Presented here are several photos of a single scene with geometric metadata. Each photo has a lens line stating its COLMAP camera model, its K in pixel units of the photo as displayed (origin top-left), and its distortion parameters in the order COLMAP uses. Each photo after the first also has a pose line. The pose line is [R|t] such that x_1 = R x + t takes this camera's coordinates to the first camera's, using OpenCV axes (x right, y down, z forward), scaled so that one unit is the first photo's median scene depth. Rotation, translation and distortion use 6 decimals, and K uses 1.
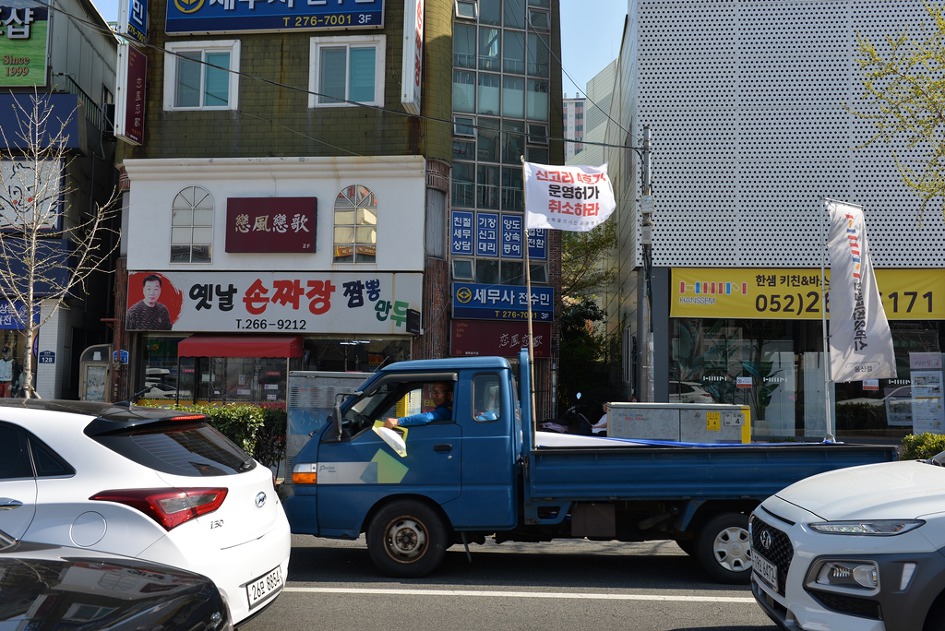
lens RADIAL K [[846.3, 0, 469.2], [0, 846.3, 315.4], [0, 0, 1]] dist [0.002728, -0.000152]
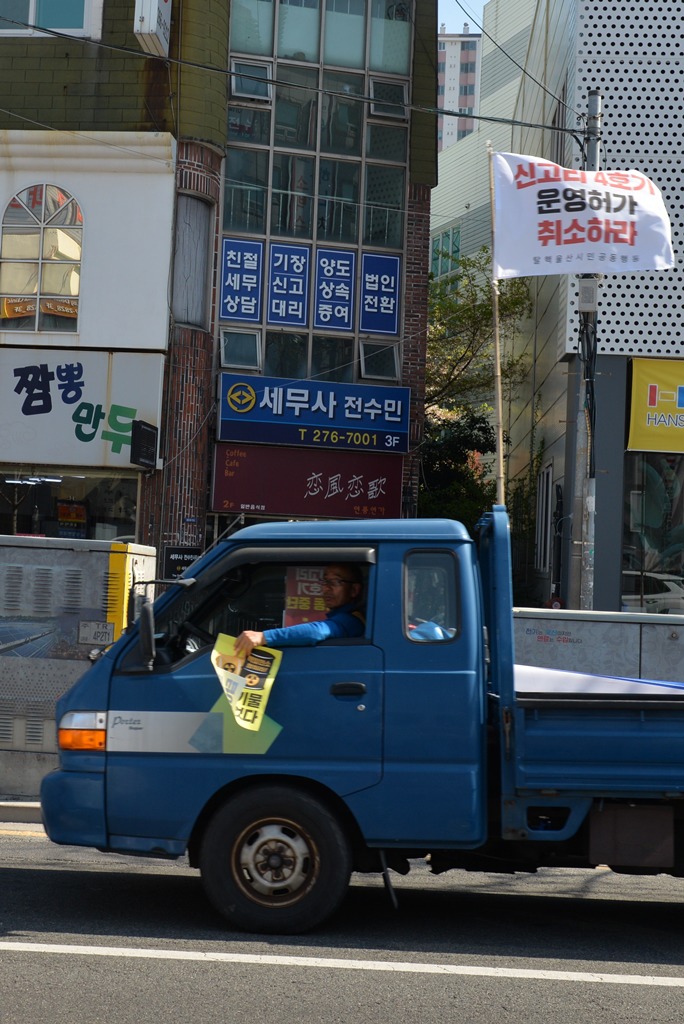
lens RADIAL K [[917.0, 0, 338.1], [0, 917.0, 508.1], [0, 0, 1]] dist [0.002728, -0.000152]
pose [[0.996529, 0.028157, 0.078341, 0.011364], [-0.032328, 0.998098, 0.052483, 0.013133], [-0.076714, -0.054834, 0.995544, 0.416605]]
